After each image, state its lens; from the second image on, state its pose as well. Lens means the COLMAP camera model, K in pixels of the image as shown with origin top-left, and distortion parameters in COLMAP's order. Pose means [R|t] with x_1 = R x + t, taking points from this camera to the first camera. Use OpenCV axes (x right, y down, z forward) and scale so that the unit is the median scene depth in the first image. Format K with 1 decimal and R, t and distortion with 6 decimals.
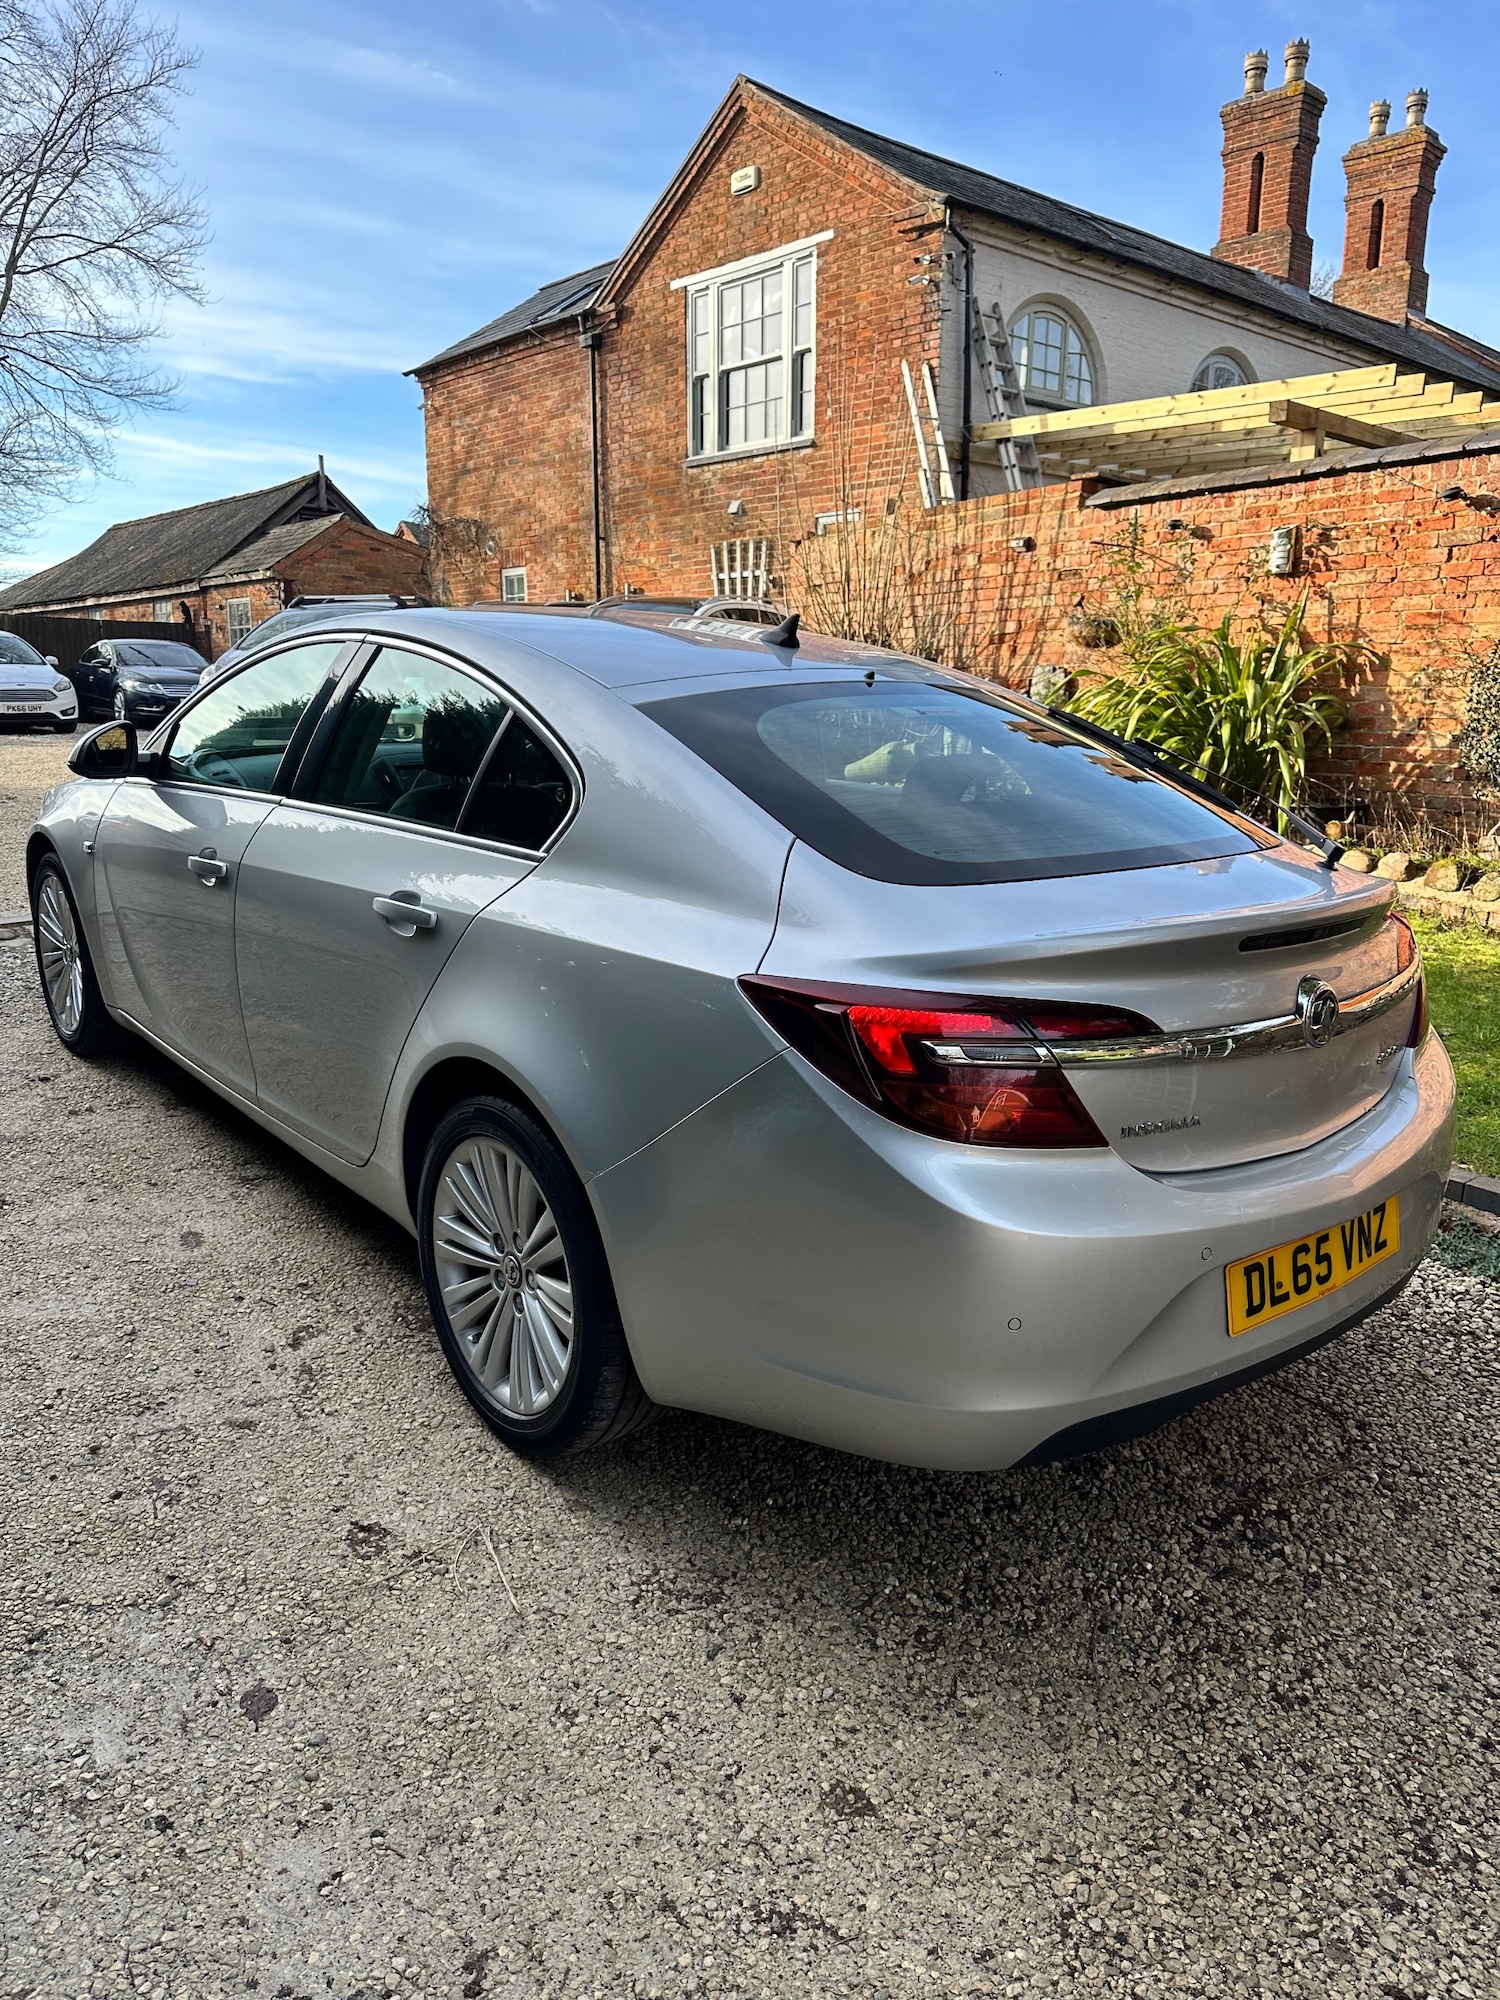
lens RADIAL K [[1435.5, 0, 750.0], [0, 1435.5, 981.9], [0, 0, 1]] dist [0.013675, -0.021787]
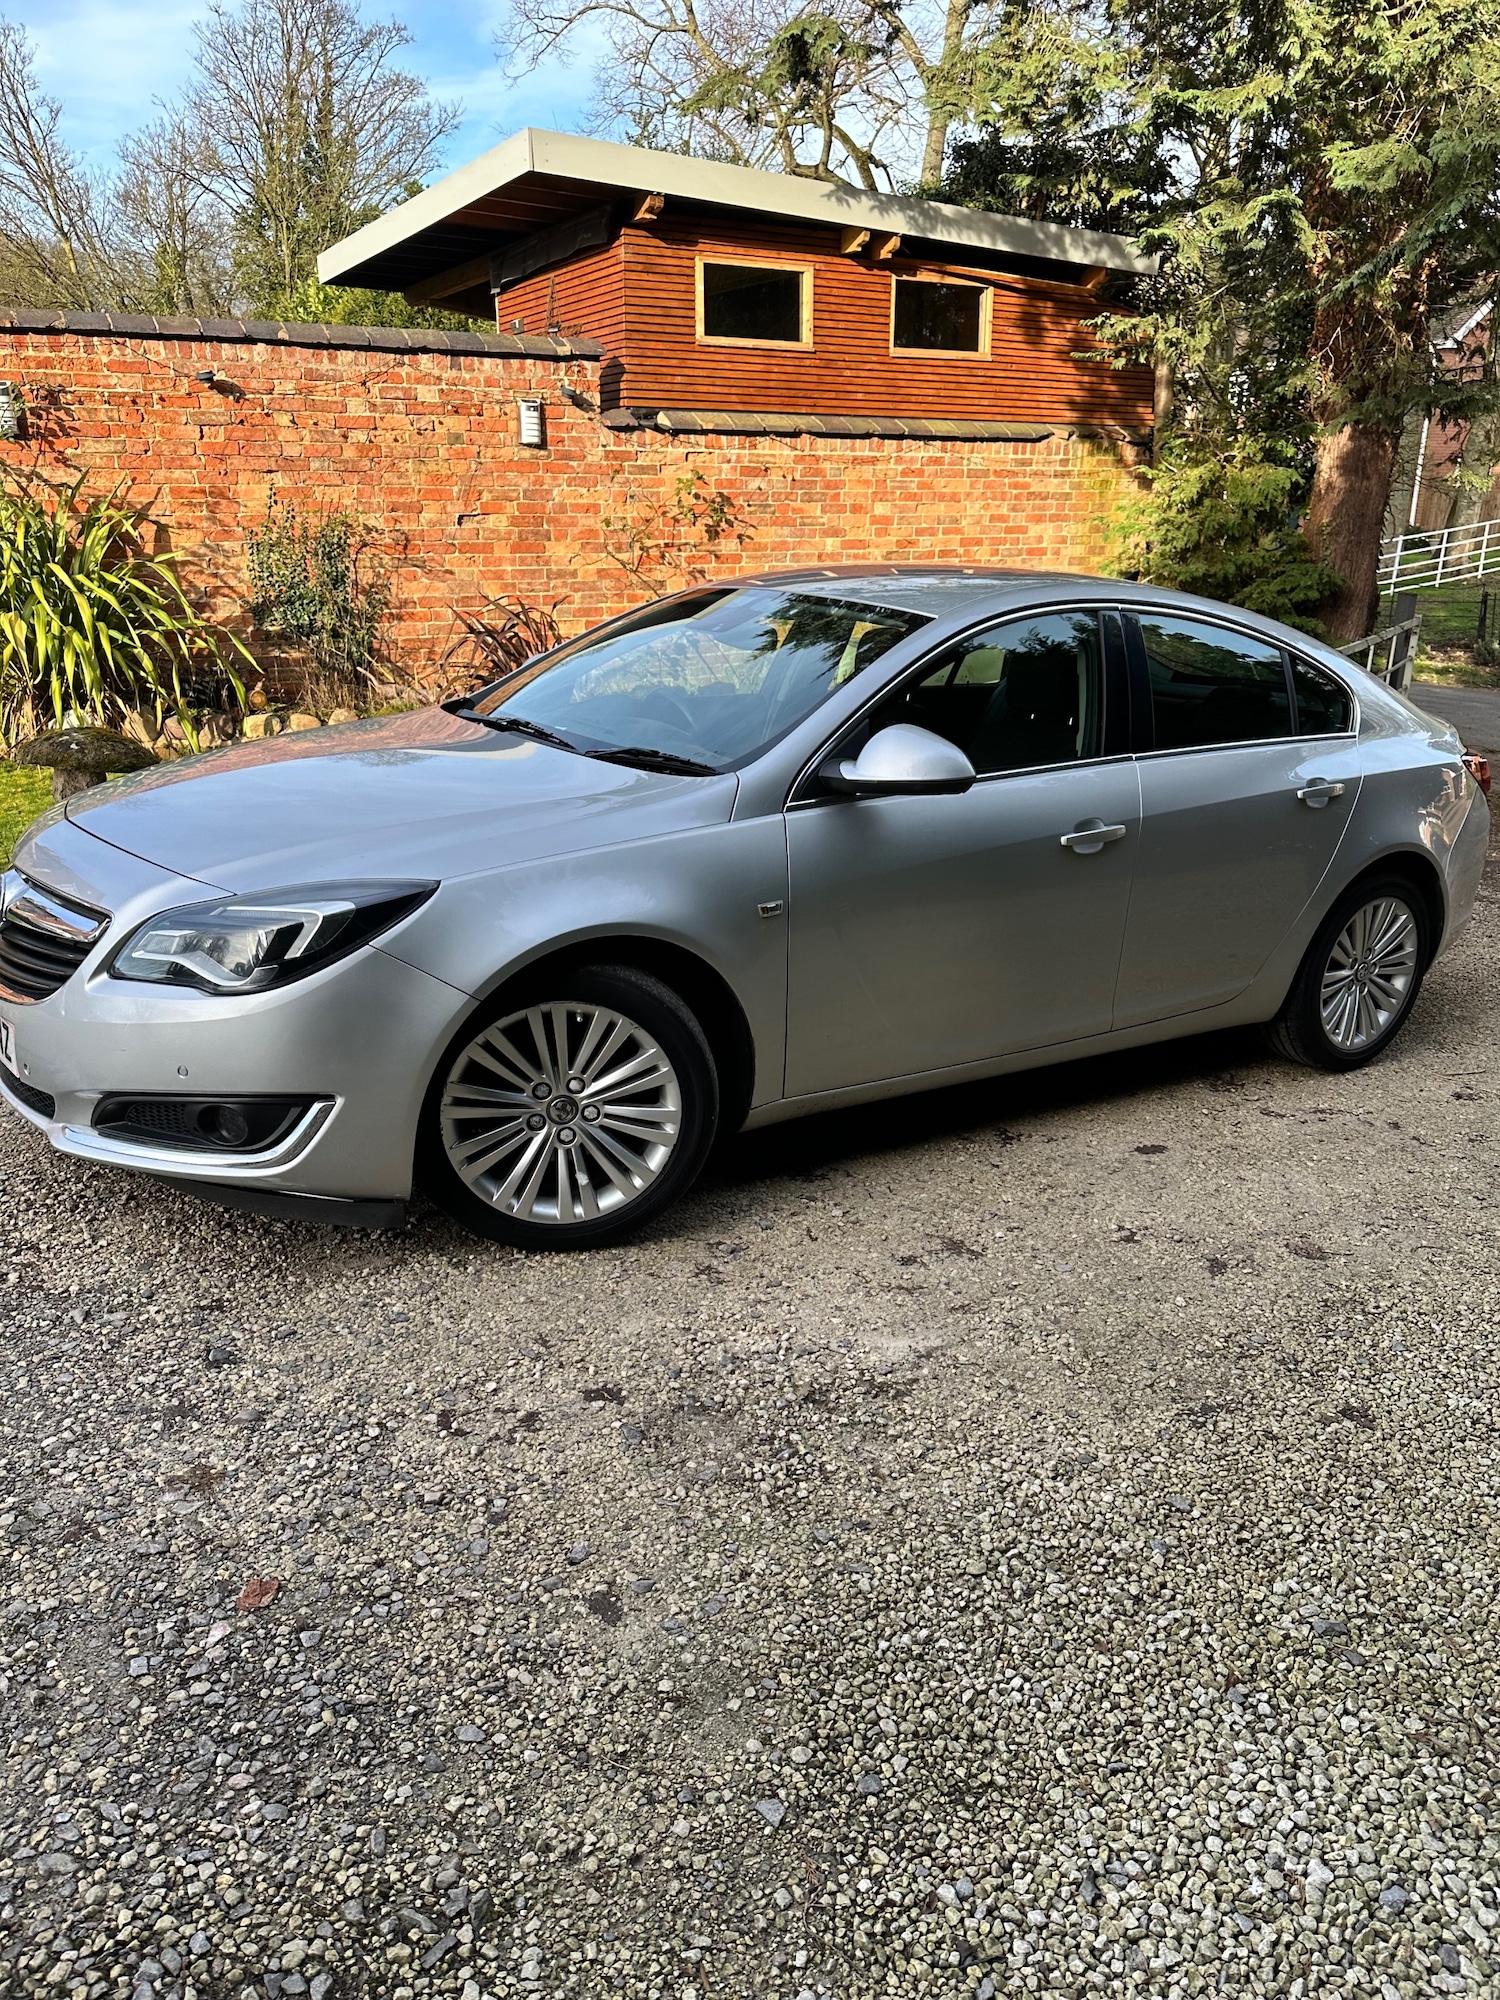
lens RADIAL K [[1435.5, 0, 763.6], [0, 1435.5, 991.8], [0, 0, 1]] dist [0.013675, -0.021787]
pose [[0.088988, -0.323081, 0.942178, -0.584578], [0.190643, 0.933967, 0.302259, -0.137626], [-0.977618, 0.152722, 0.144705, 0.450693]]
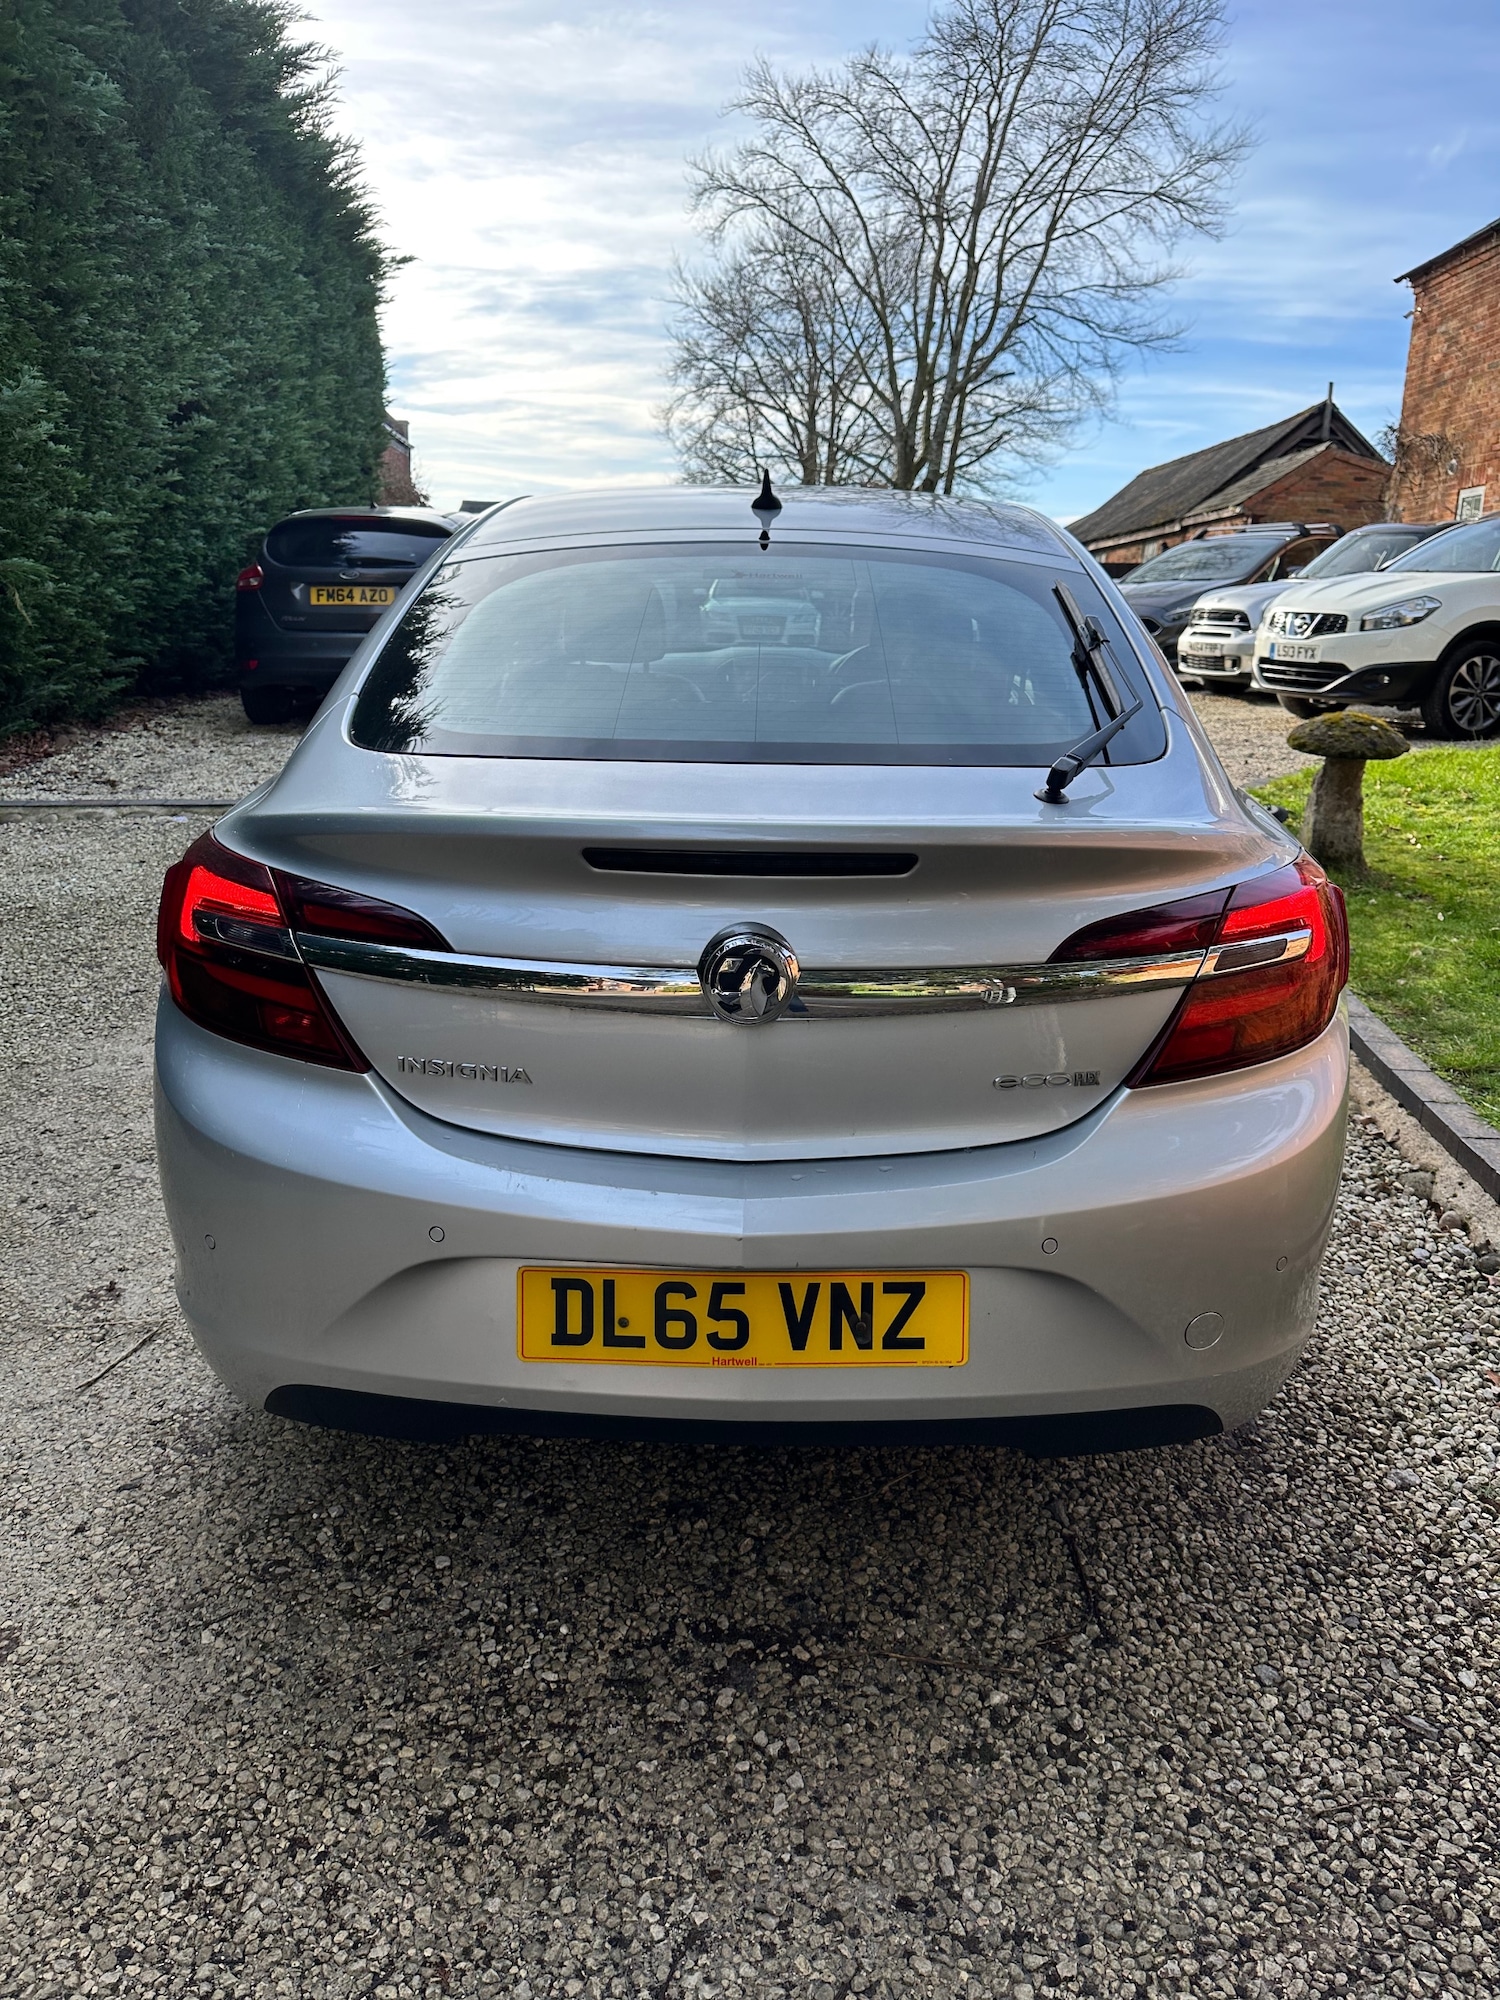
lens RADIAL K [[1435.5, 0, 749.7], [0, 1435.5, 968.4], [0, 0, 1]] dist [0.013675, -0.021787]
pose [[0.757093, 0.161765, -0.632963, 0.226941], [-0.145820, 0.986260, 0.077640, -0.009628], [0.636826, 0.033517, 0.770279, 0.123533]]
